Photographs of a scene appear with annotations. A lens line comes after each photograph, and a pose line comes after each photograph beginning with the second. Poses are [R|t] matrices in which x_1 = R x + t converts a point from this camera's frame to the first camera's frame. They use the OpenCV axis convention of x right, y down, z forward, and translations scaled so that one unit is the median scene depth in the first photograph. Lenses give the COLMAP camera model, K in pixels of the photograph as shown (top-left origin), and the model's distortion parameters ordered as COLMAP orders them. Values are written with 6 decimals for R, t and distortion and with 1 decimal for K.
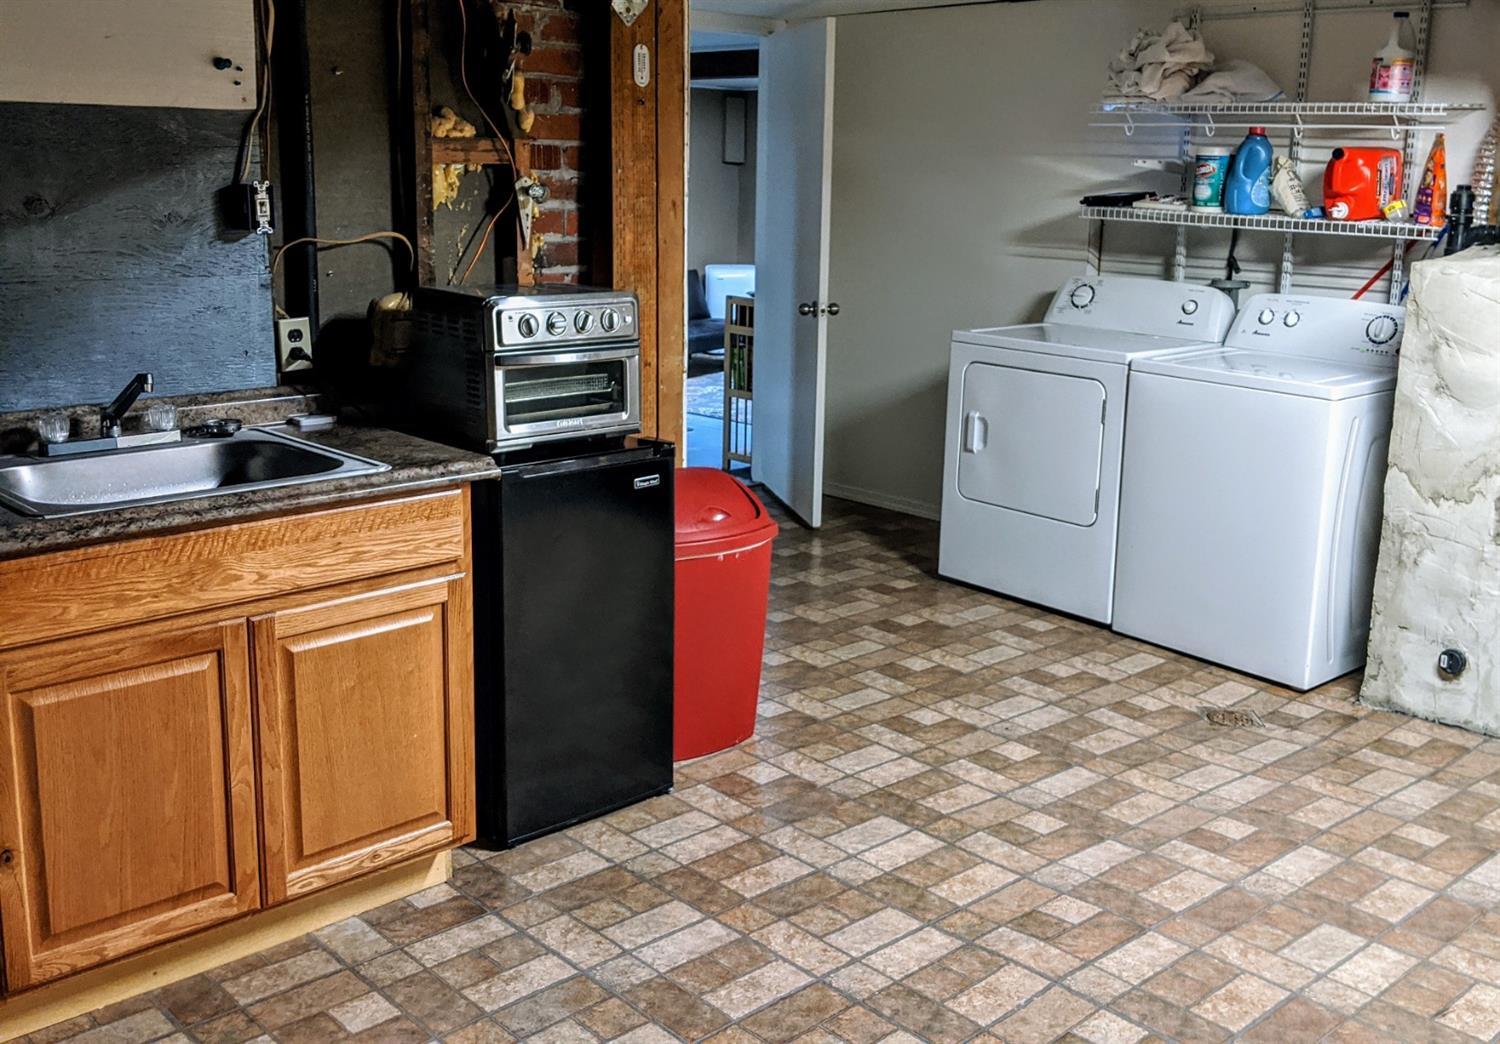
lens RADIAL K [[1510.5, 0, 745.6], [0, 1510.5, 513.8], [0, 0, 1]] dist [-0.009042, 0.000000]
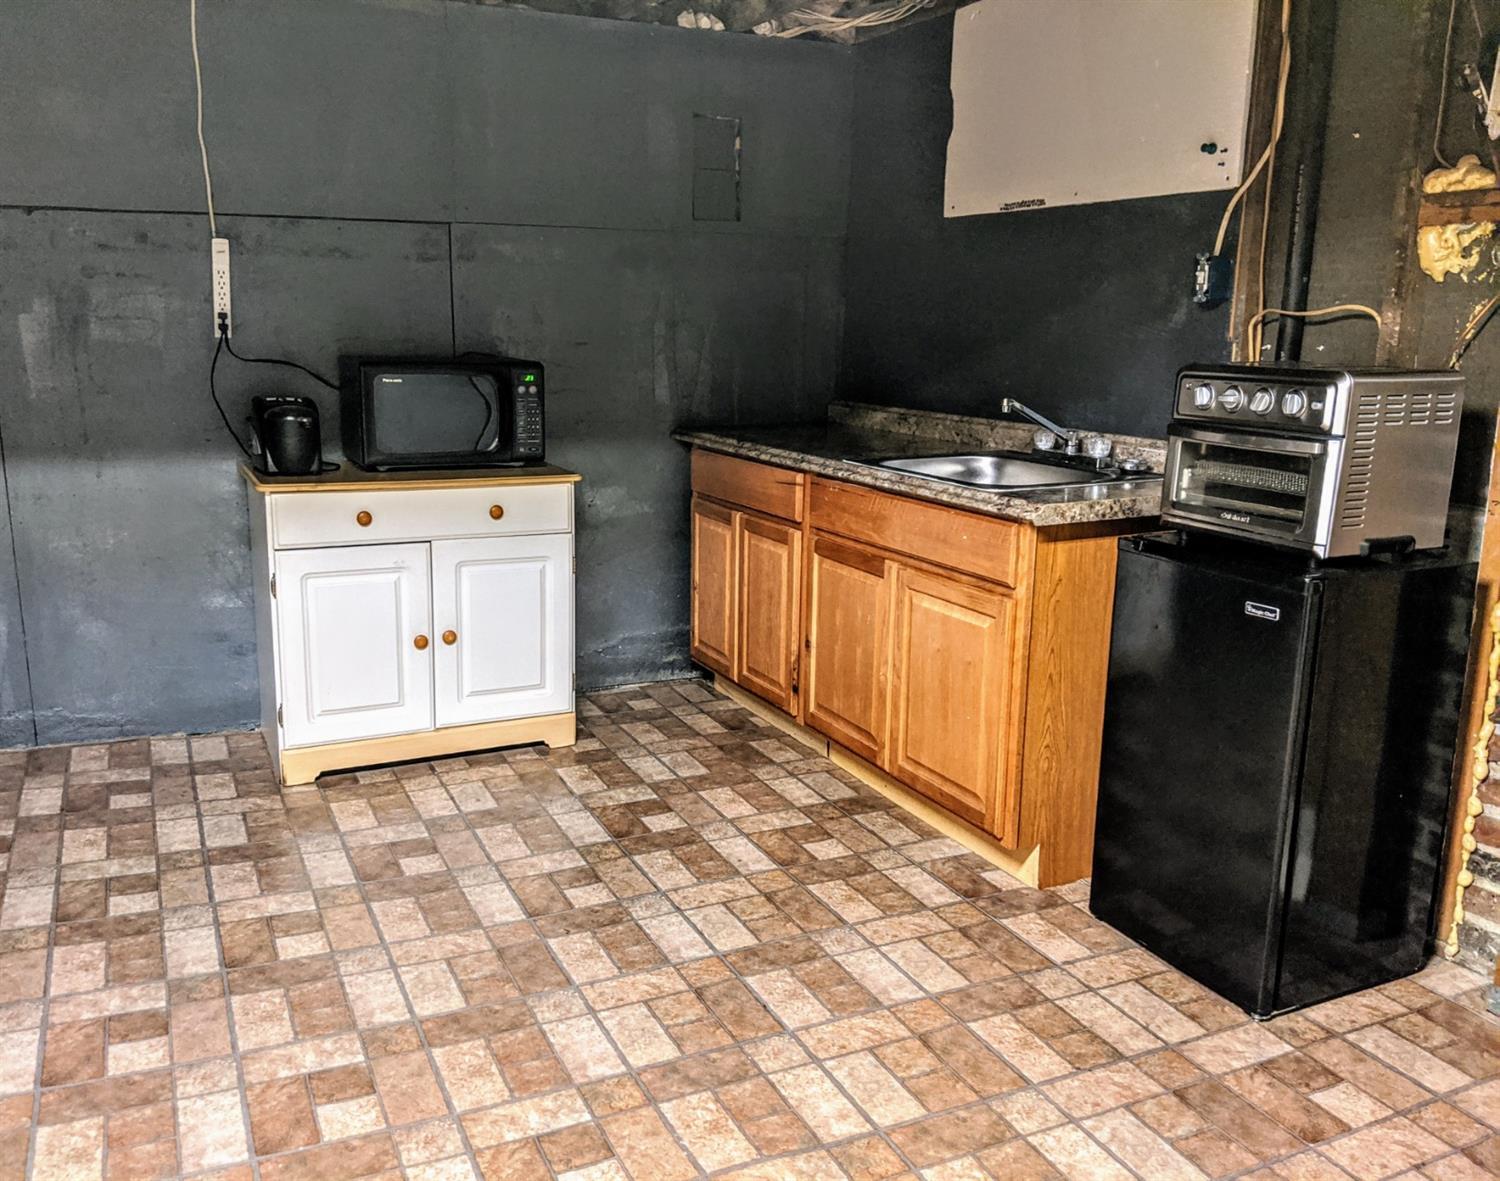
lens RADIAL K [[1330.8, 0, 745.2], [0, 1330.8, 597.4], [0, 0, 1]] dist [0.059989, -0.002993]
pose [[-0.315817, 0.191099, -0.929377, 0.714030], [-0.229901, 0.934907, 0.270360, -0.165205], [0.920546, 0.299049, -0.251325, 0.963742]]
